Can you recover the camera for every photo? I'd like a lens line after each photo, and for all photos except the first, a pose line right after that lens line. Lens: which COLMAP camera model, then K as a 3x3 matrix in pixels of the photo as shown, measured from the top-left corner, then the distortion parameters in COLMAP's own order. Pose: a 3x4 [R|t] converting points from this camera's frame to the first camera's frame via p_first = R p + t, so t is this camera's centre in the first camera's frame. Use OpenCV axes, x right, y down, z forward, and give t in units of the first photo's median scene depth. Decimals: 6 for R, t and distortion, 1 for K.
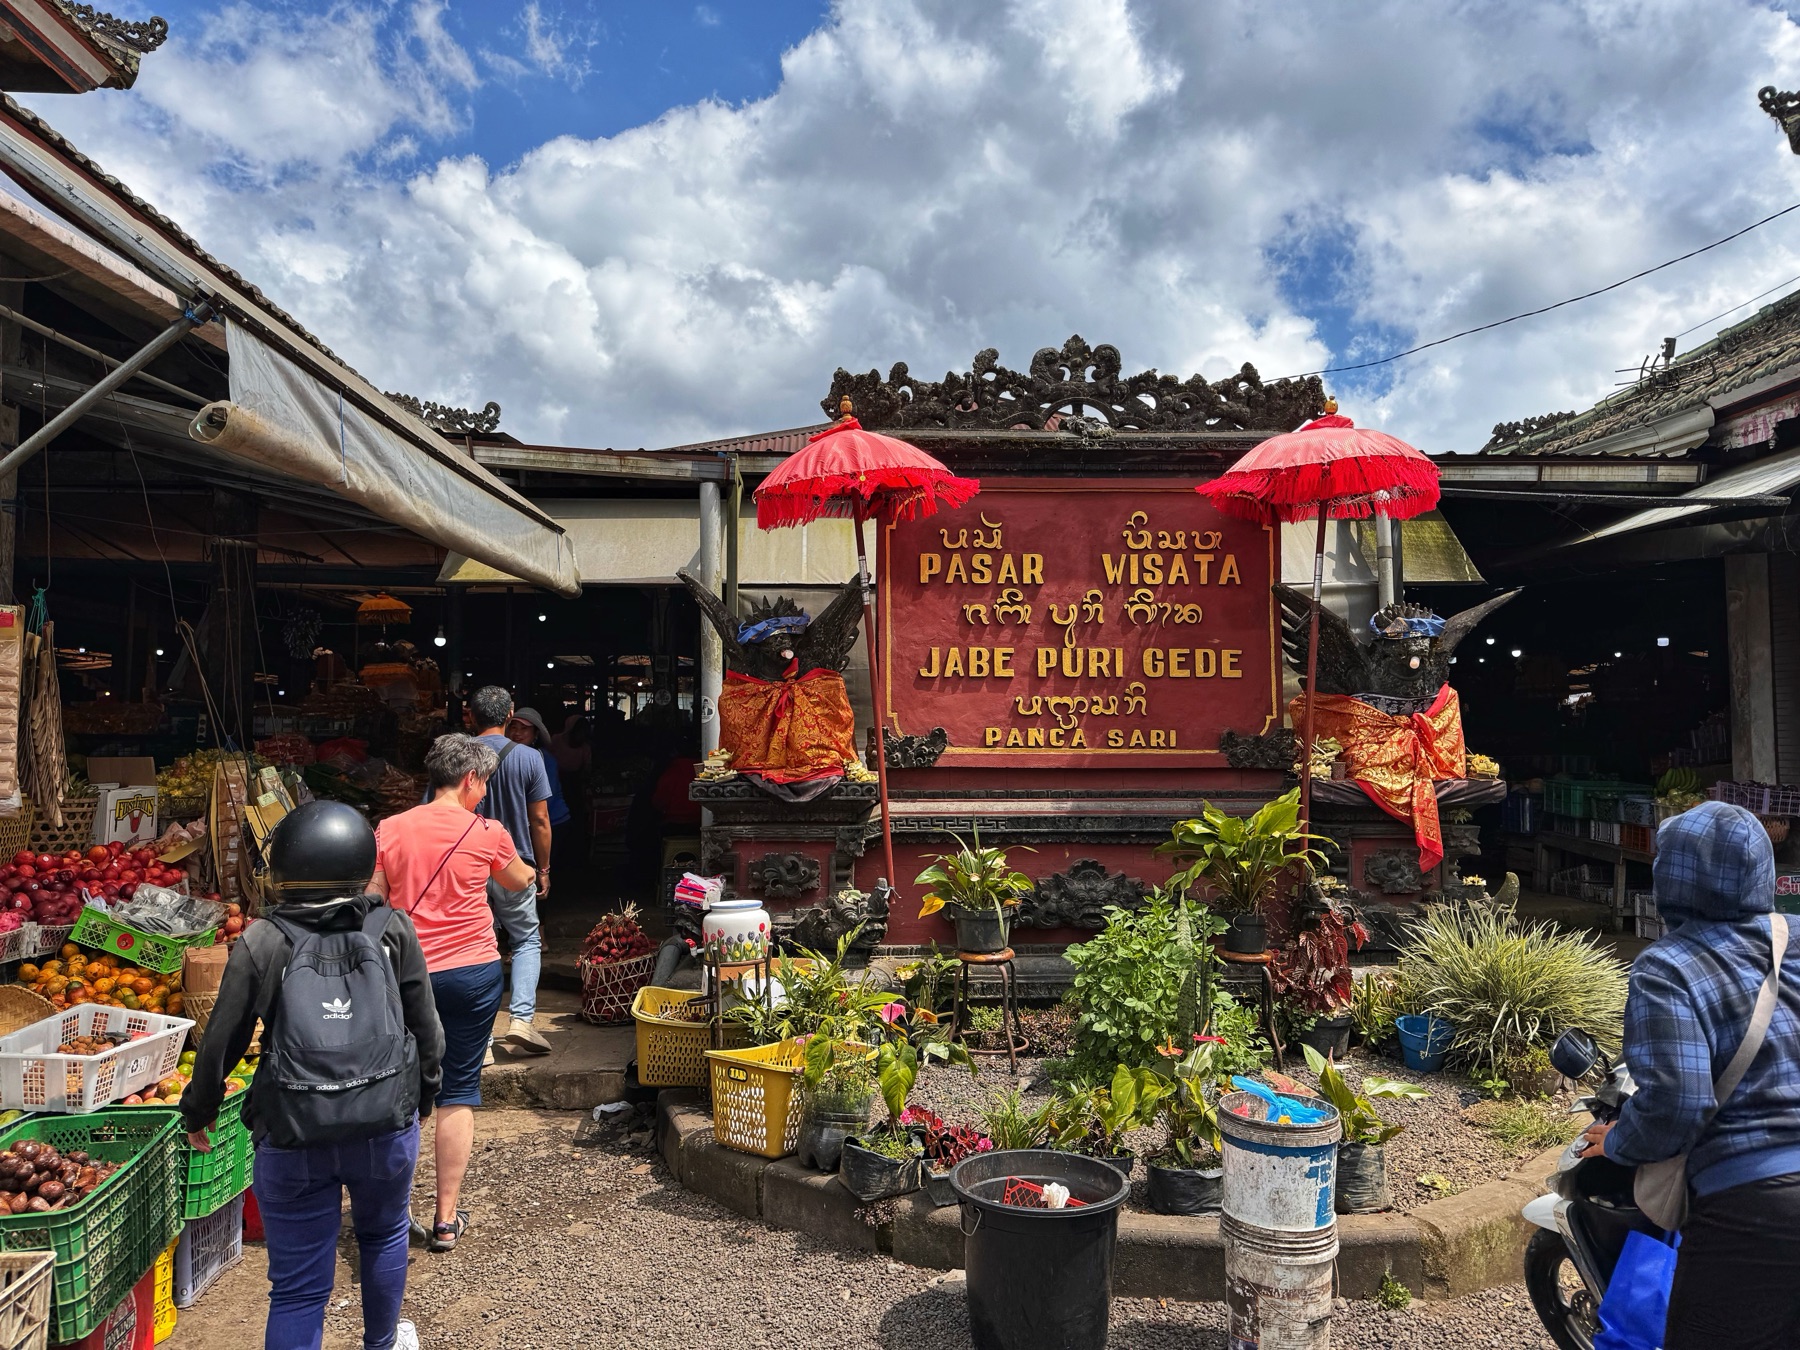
lens RADIAL K [[1280.9, 0, 900.0], [0, 1280.9, 675.0], [0, 0, 1]] dist [0.002742, -0.038335]
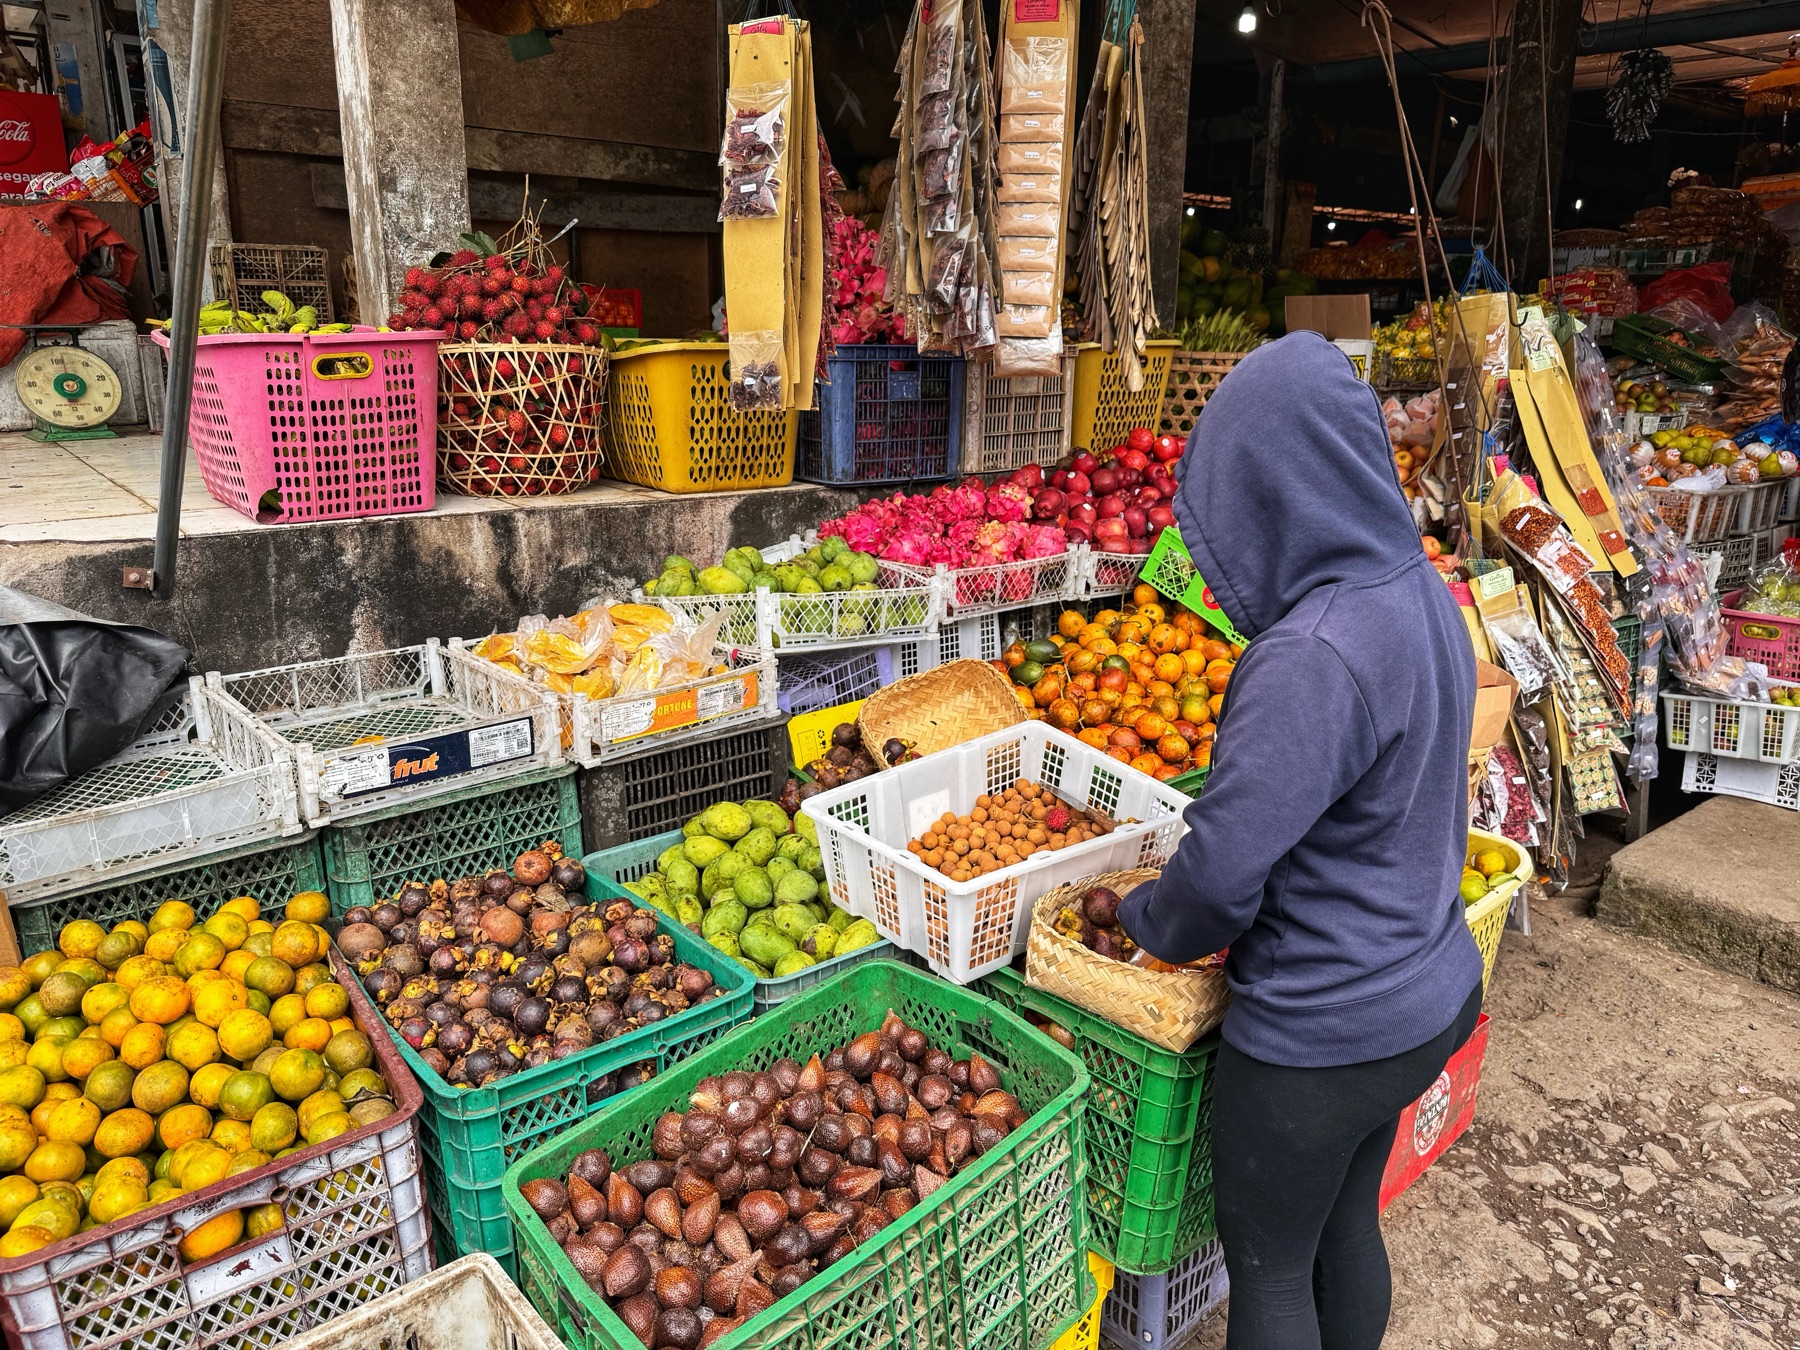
lens RADIAL K [[1280.9, 0, 900.0], [0, 1280.9, 675.0], [0, 0, 1]] dist [0.002742, -0.038335]
pose [[0.572586, 0.220574, -0.789616, -0.161523], [0.037051, 0.955182, 0.293692, 0.048632], [0.819007, -0.197420, 0.538751, 0.409162]]
